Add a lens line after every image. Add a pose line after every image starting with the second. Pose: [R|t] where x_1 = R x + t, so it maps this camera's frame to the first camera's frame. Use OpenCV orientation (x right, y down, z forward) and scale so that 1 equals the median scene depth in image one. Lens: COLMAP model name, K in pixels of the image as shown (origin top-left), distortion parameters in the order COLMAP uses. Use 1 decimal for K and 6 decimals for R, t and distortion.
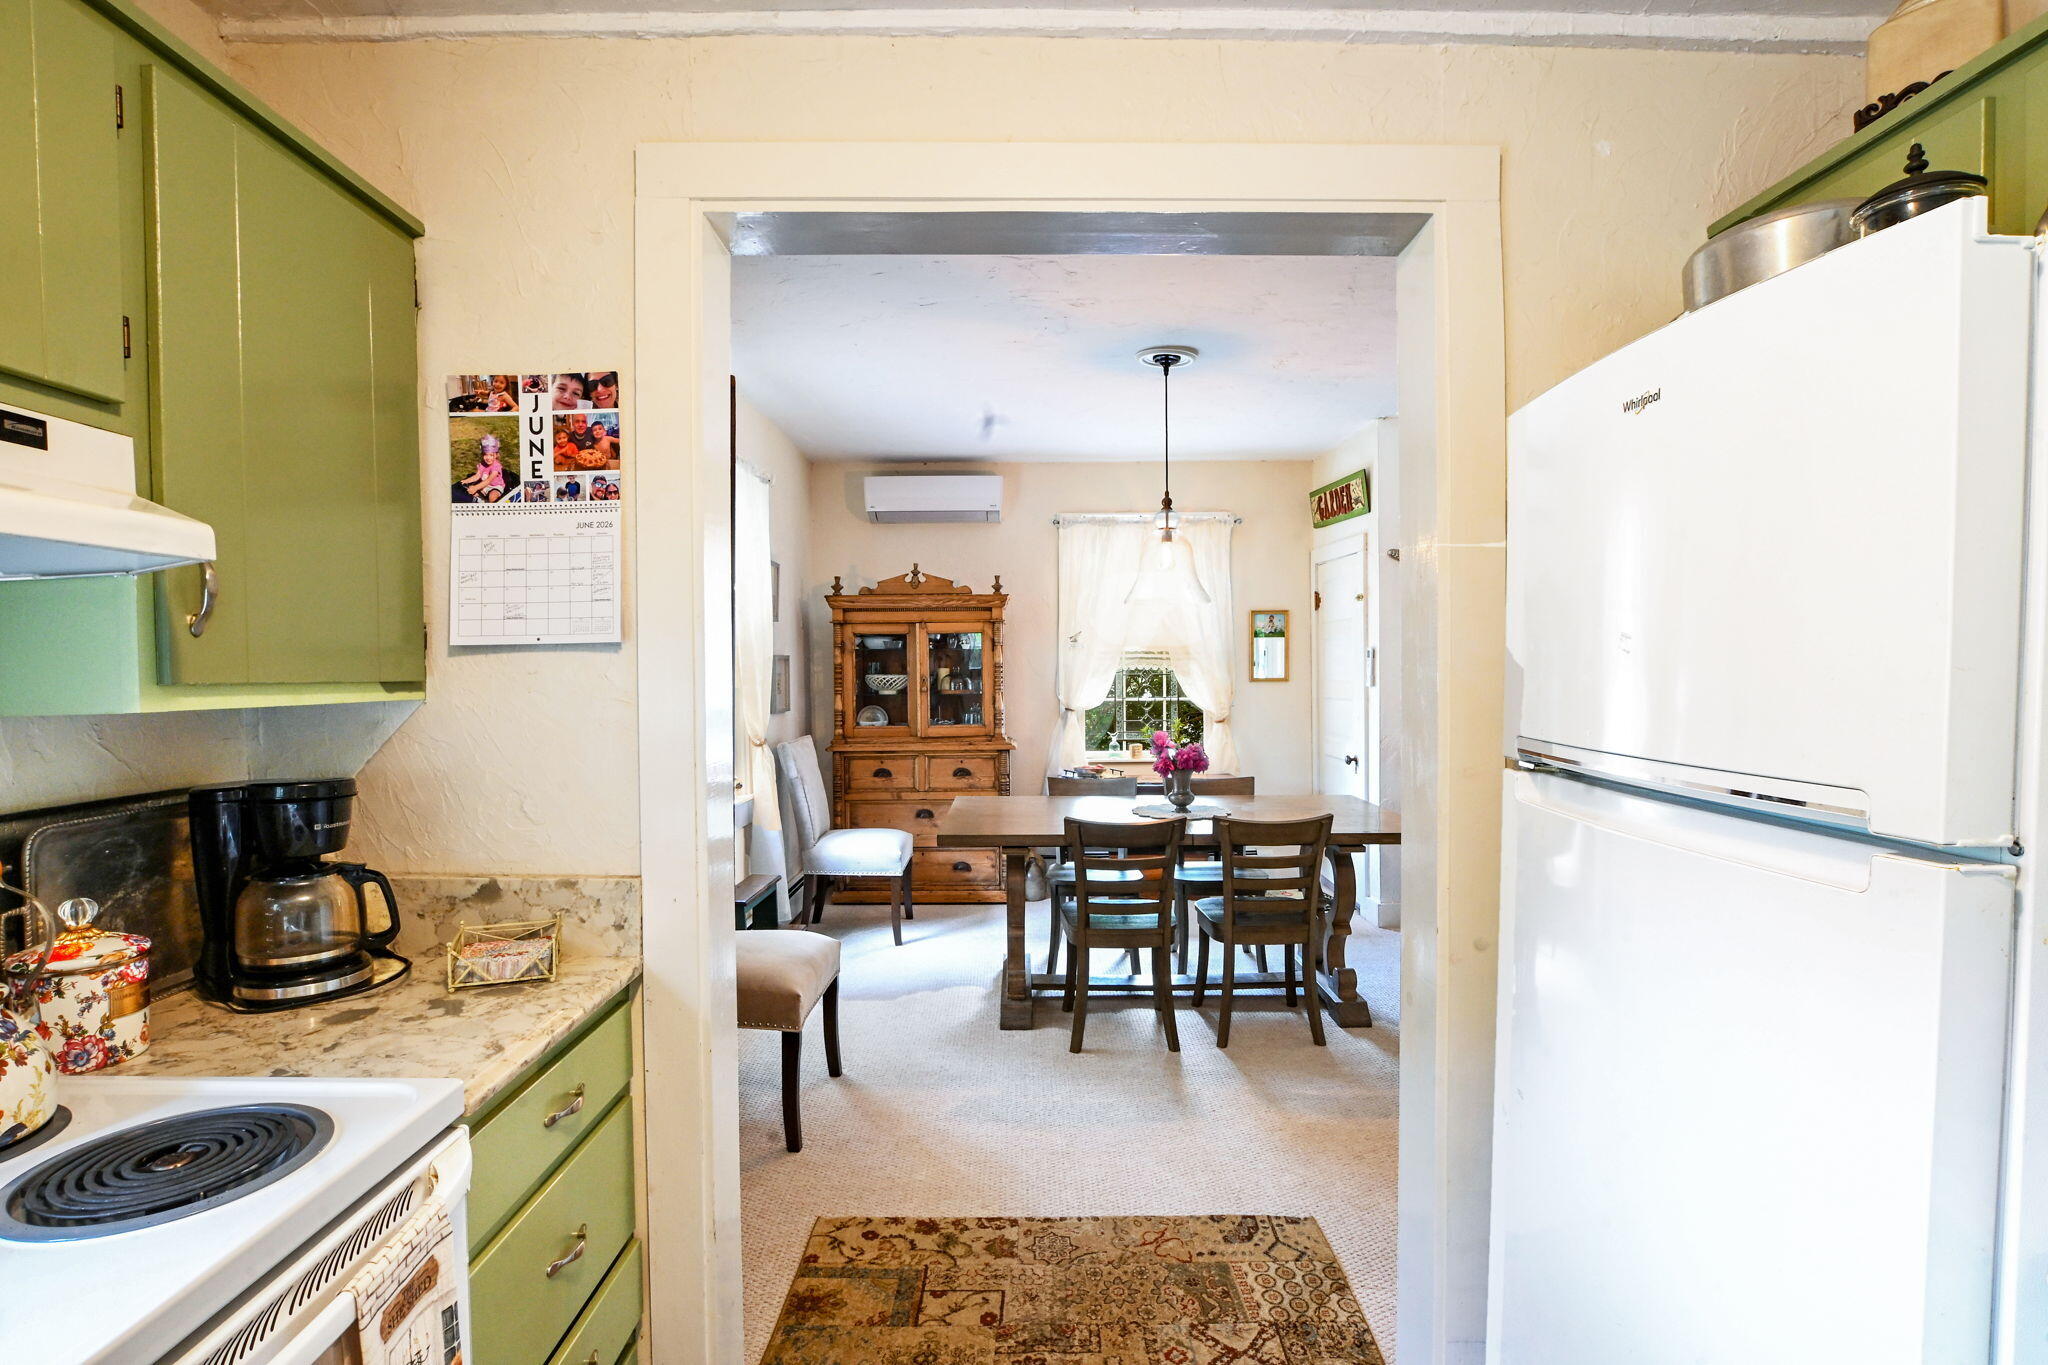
lens RADIAL K [[935.6, 0, 1024.3], [0, 935.6, 684.5], [0, 0, 1]] dist [-0.024673, 0.000614]
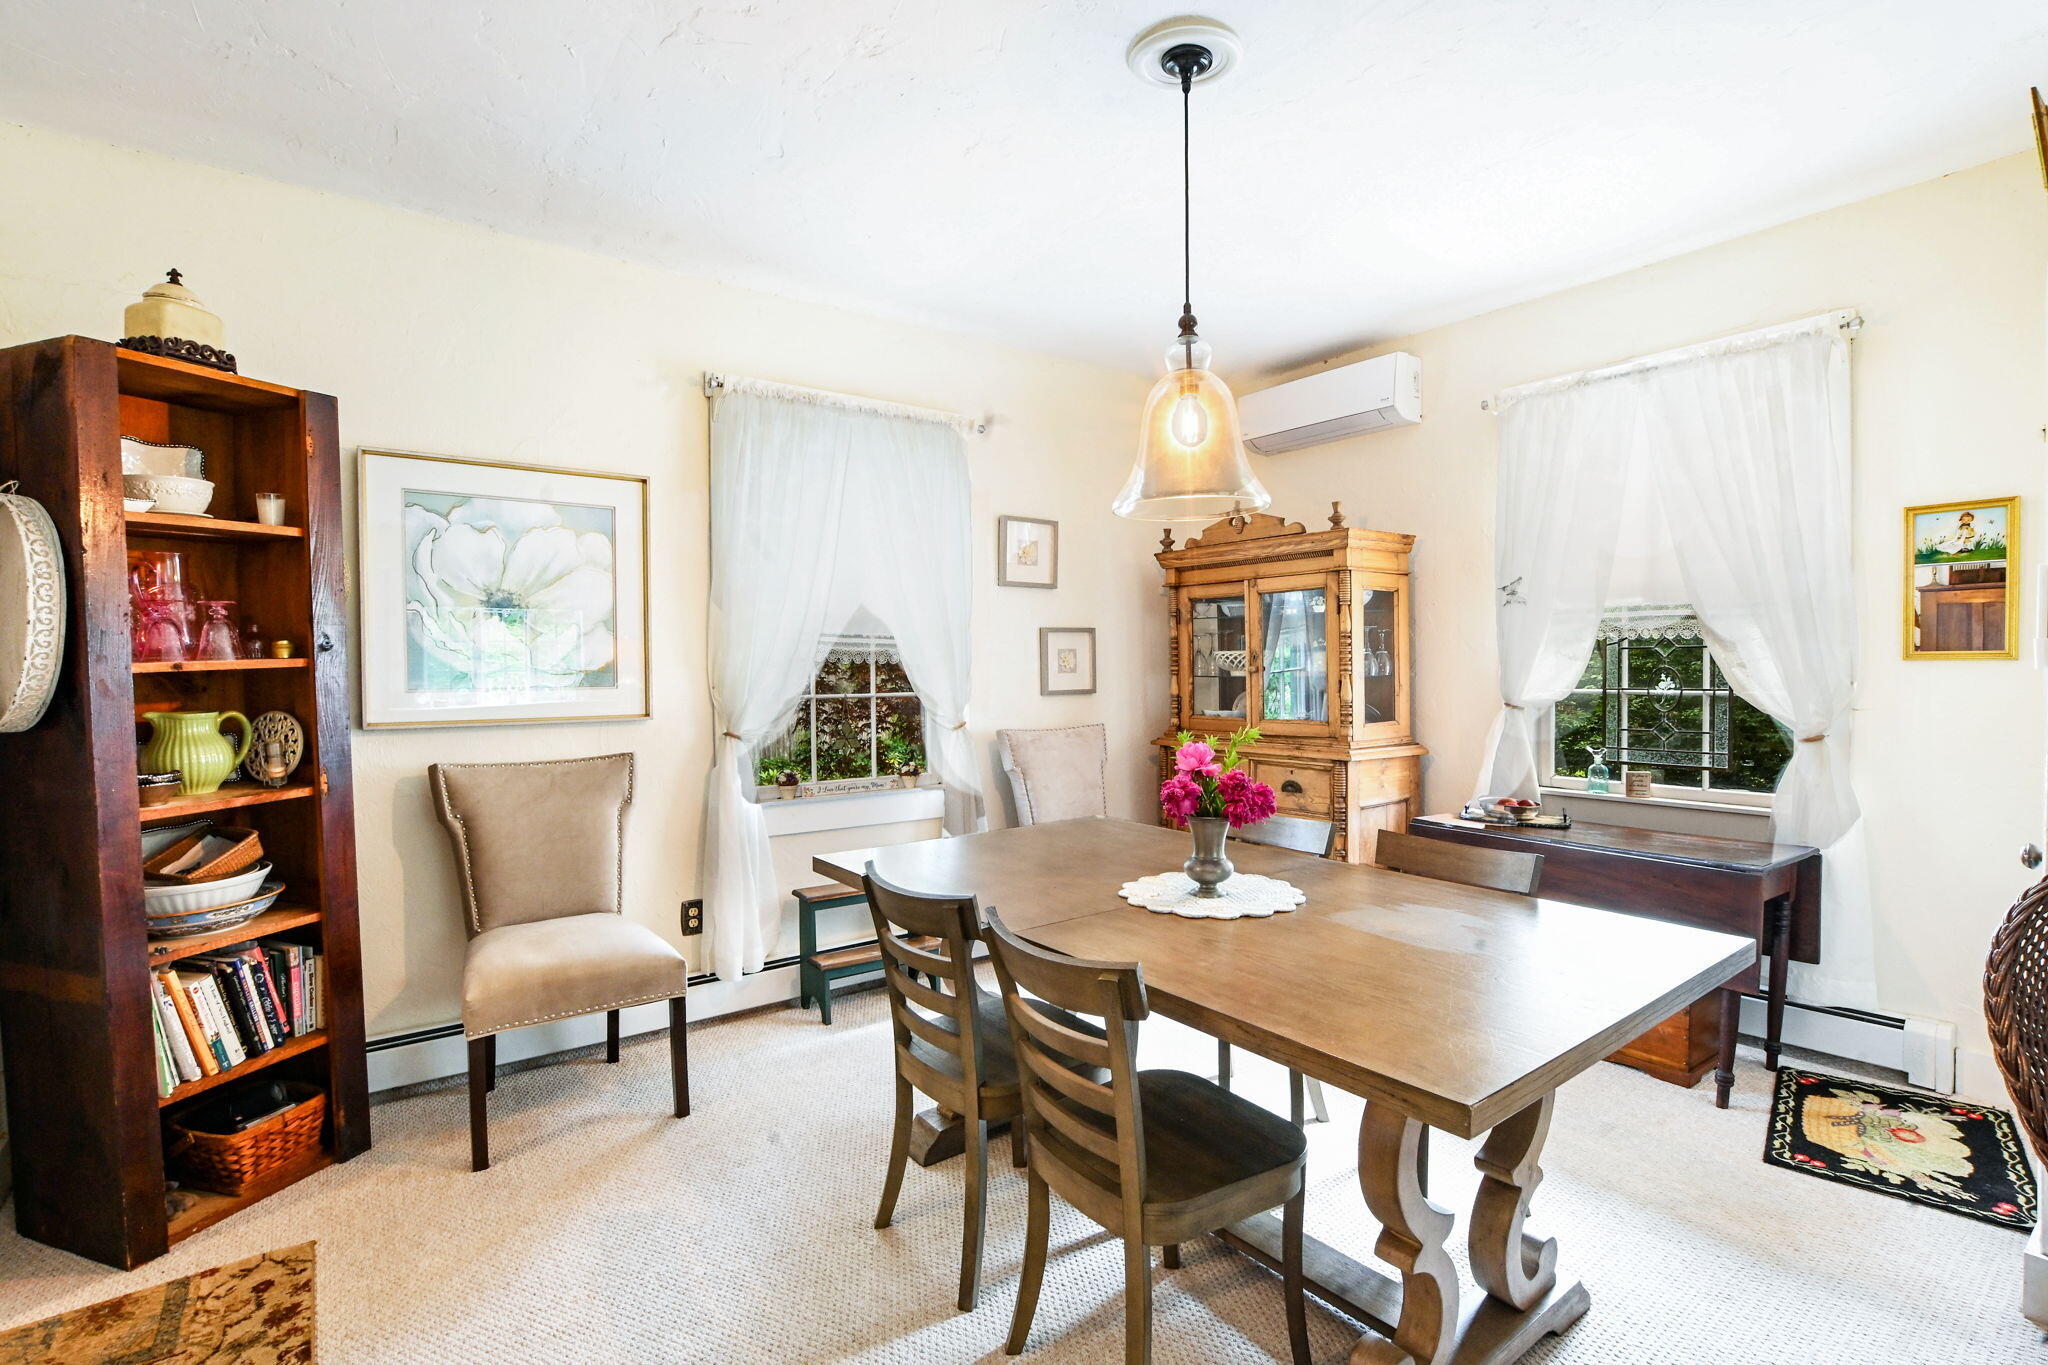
lens RADIAL K [[935.6, 0, 1044.4], [0, 935.6, 686.1], [0, 0, 1]] dist [-0.024673, 0.000614]
pose [[0.616754, 0.021486, -0.786862, 0.371533], [-0.007930, 0.999746, 0.021083, 0.004003], [0.787116, -0.006763, 0.616768, 0.416773]]
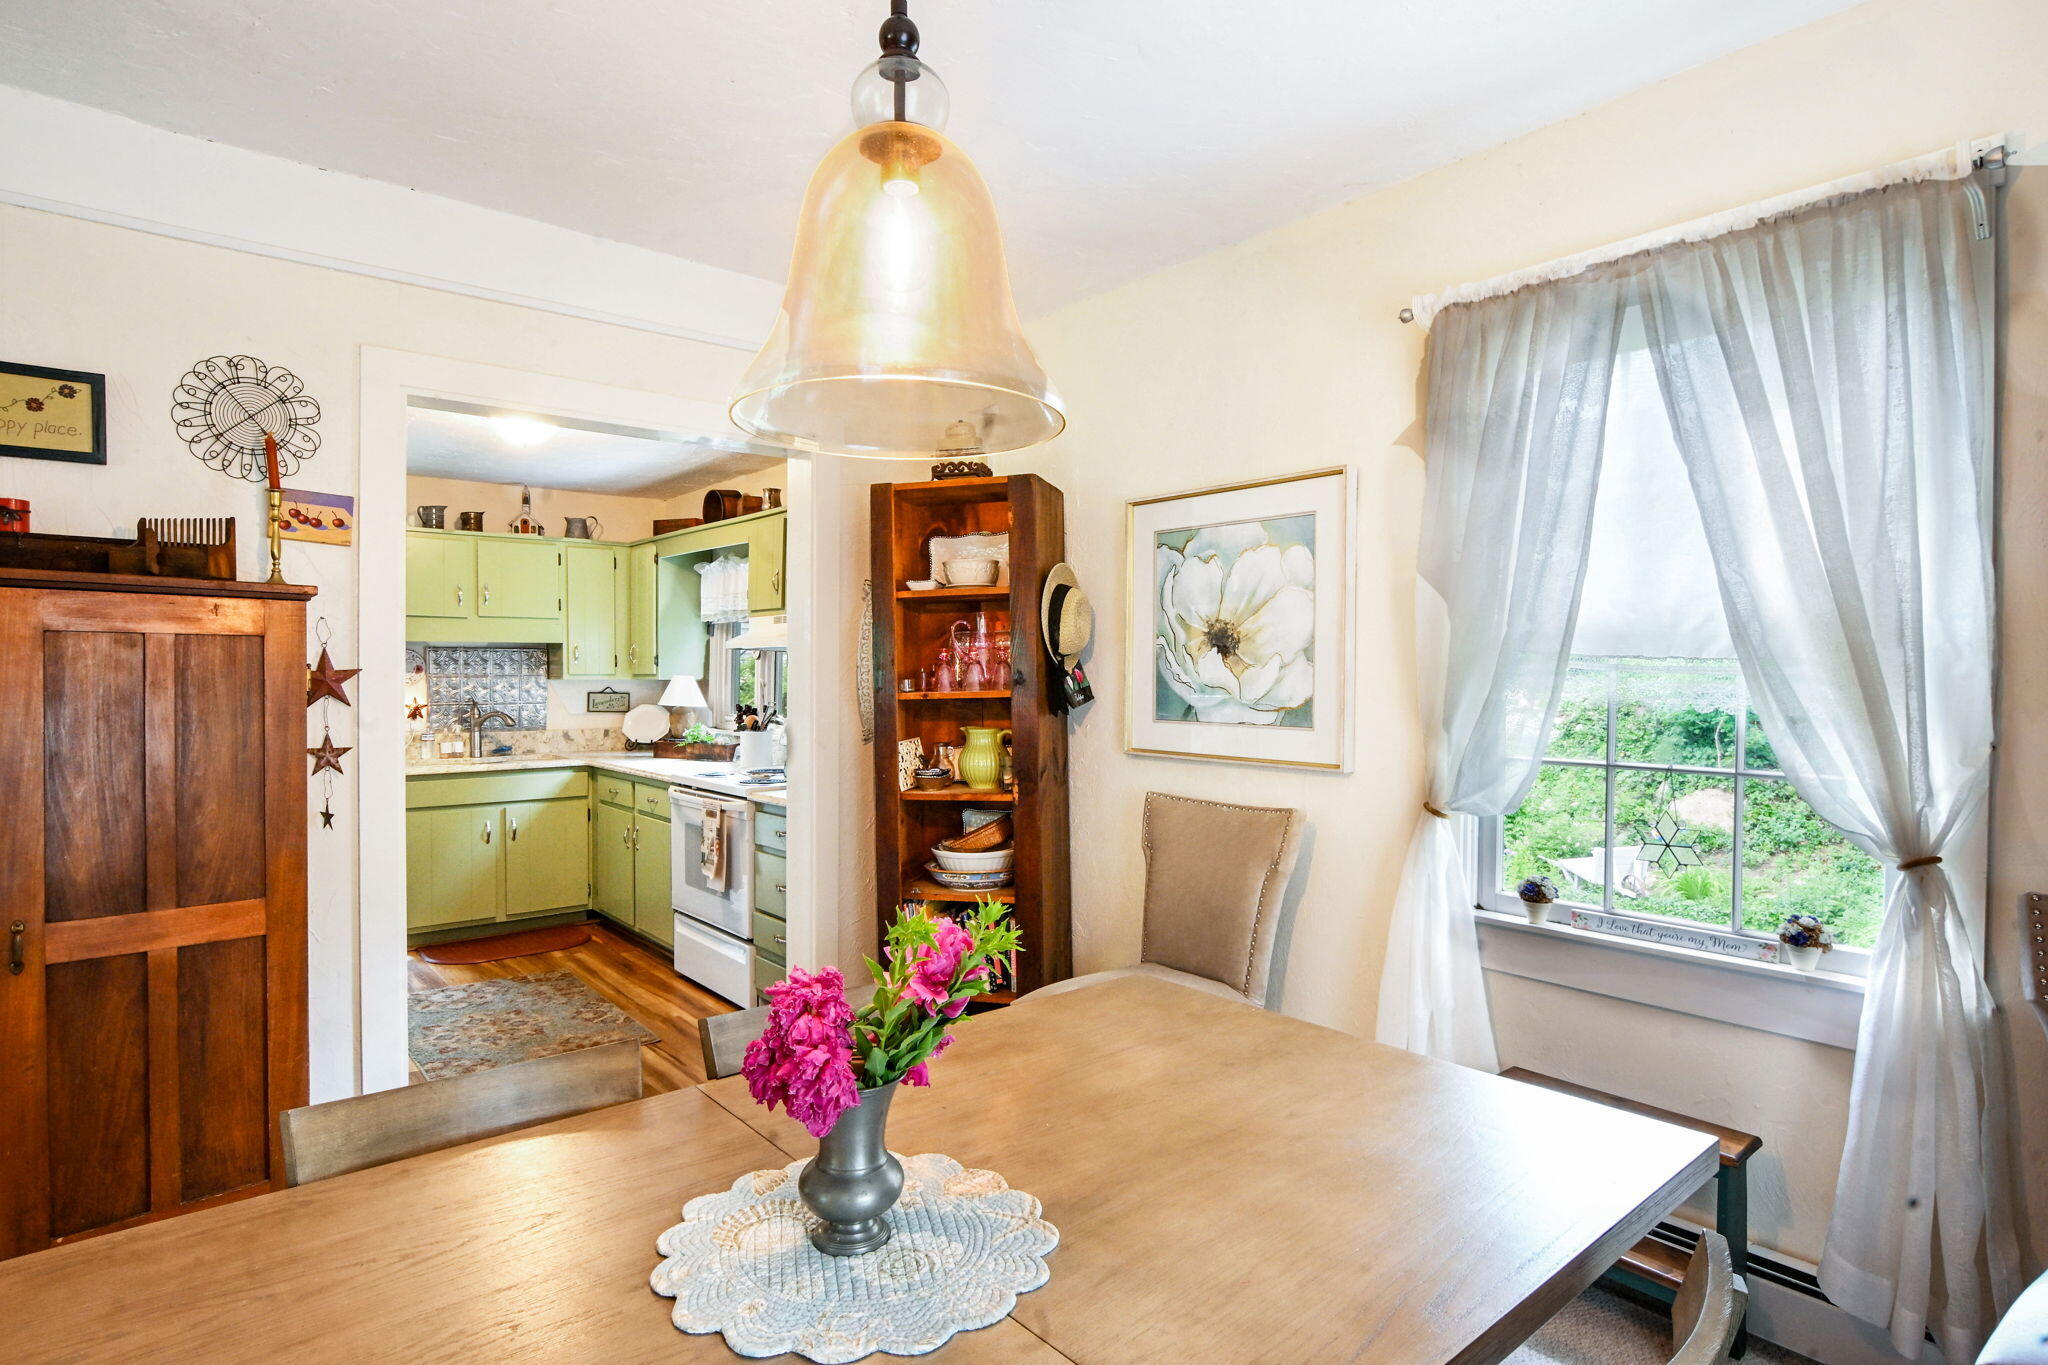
lens RADIAL K [[1041.5, 0, 1023.3], [0, 1041.5, 687.7], [0, 0, 1]] dist [-0.019669, 0.004709]
pose [[-0.765828, 0.011966, -0.642934, 0.209987], [-0.008067, 0.999569, 0.028213, -0.015505], [0.642995, 0.026792, -0.765402, 0.862119]]
